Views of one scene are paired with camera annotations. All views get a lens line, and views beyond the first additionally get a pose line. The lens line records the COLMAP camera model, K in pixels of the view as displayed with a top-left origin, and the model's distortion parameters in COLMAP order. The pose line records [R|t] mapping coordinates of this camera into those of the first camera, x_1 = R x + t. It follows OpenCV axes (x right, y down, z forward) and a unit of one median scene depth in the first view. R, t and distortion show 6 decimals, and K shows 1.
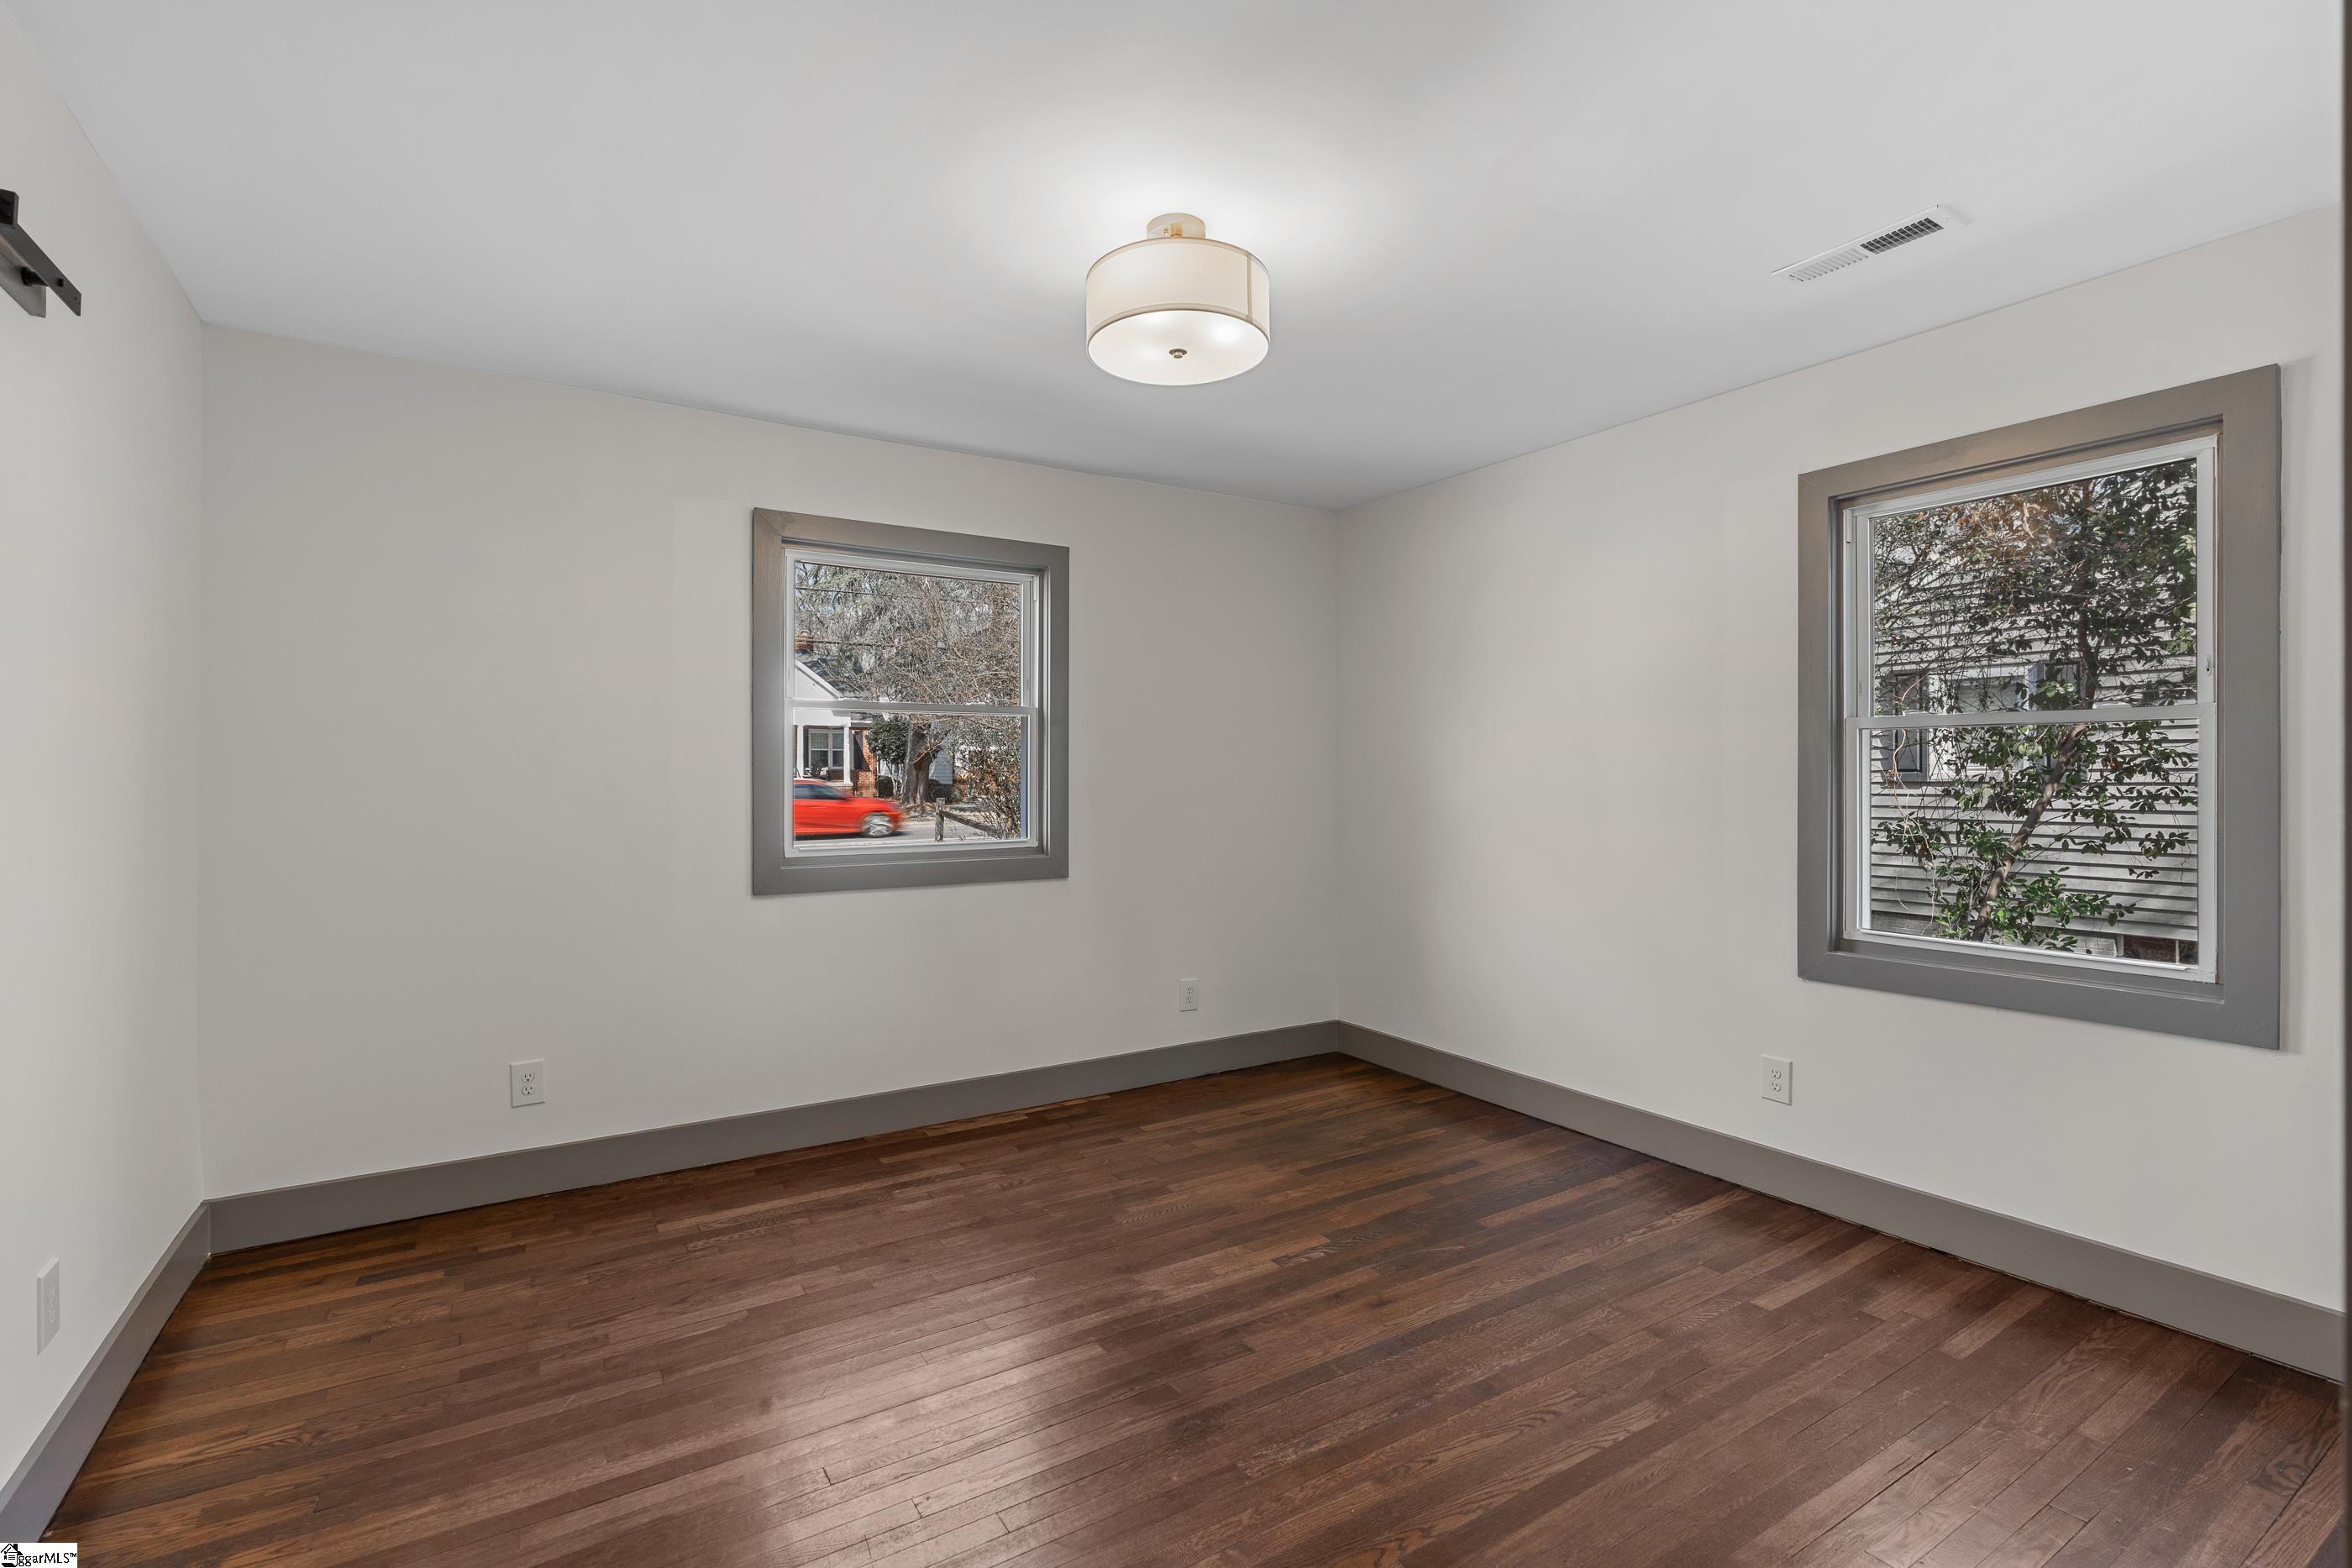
lens RADIAL K [[1055.5, 0, 1172.3], [0, 1055.5, 780.0], [0, 0, 1]] dist [-0.006469, 0.000456]
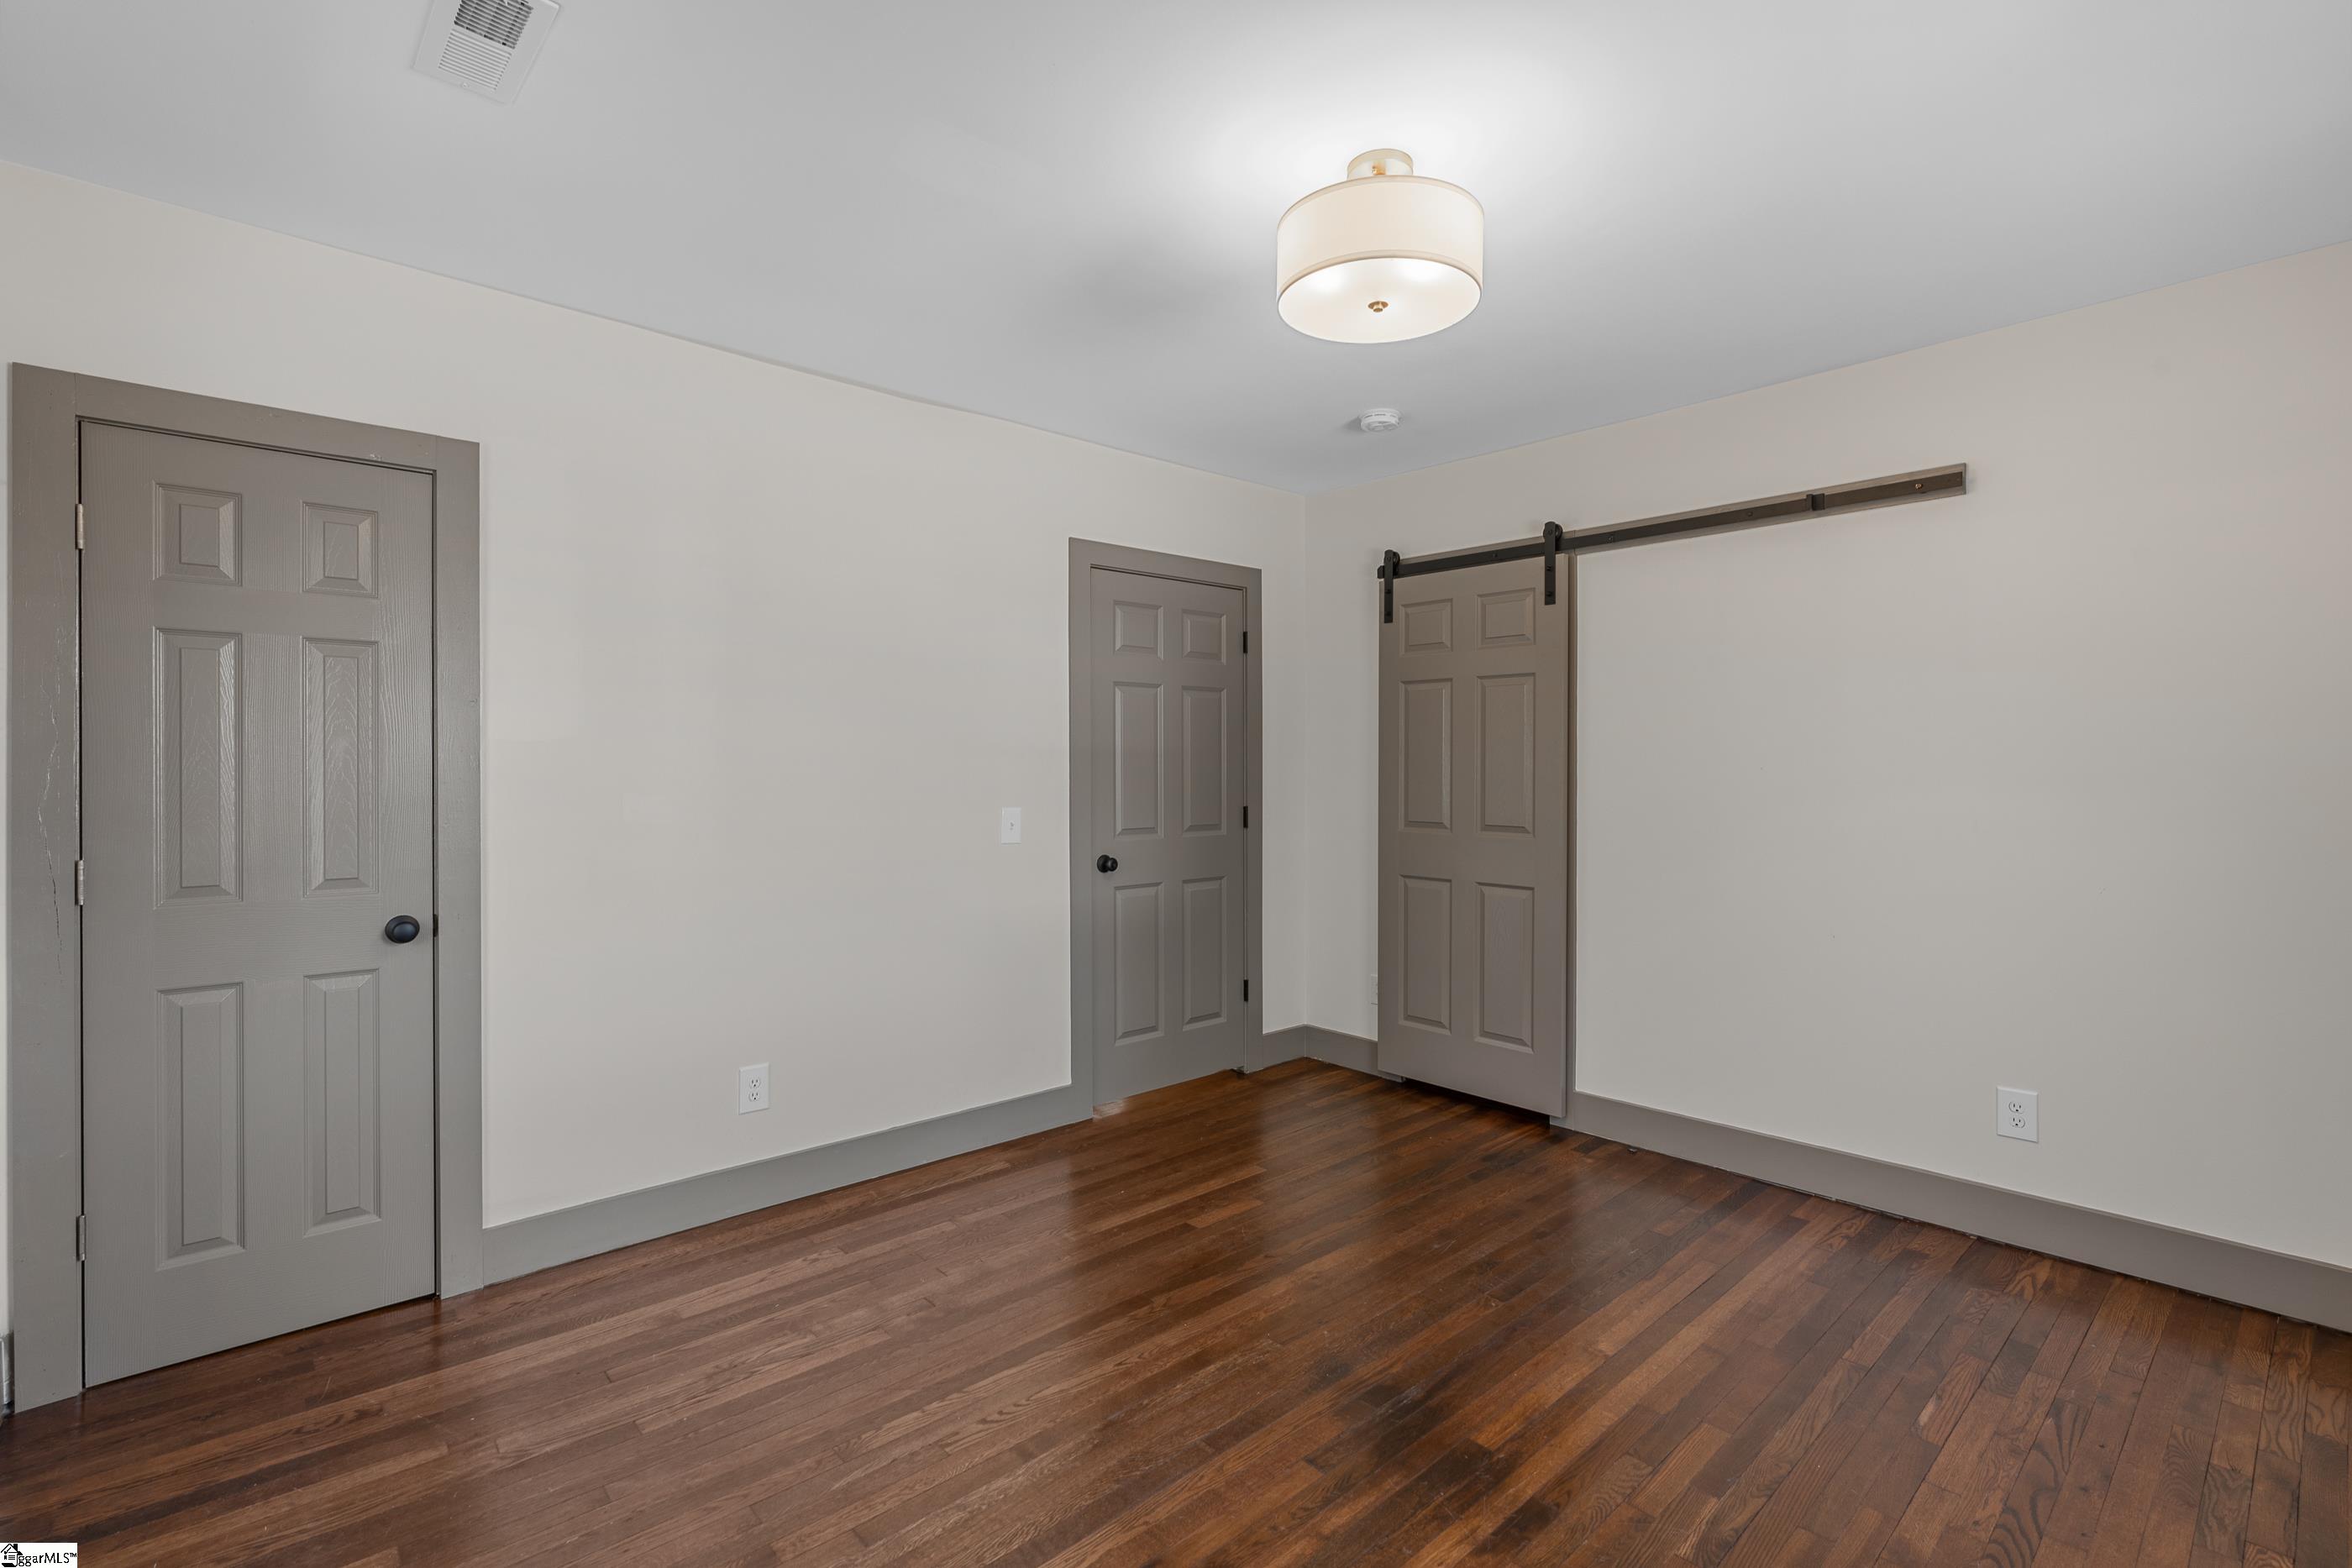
lens RADIAL K [[1055.5, 0, 1172.3], [0, 1055.5, 780.0], [0, 0, 1]] dist [-0.006469, 0.000456]
pose [[-0.985900, 0.000279, -0.167337, 0.332026], [-0.000820, 0.999979, 0.006498, -0.002607], [0.167336, 0.006544, -0.985878, 1.865546]]
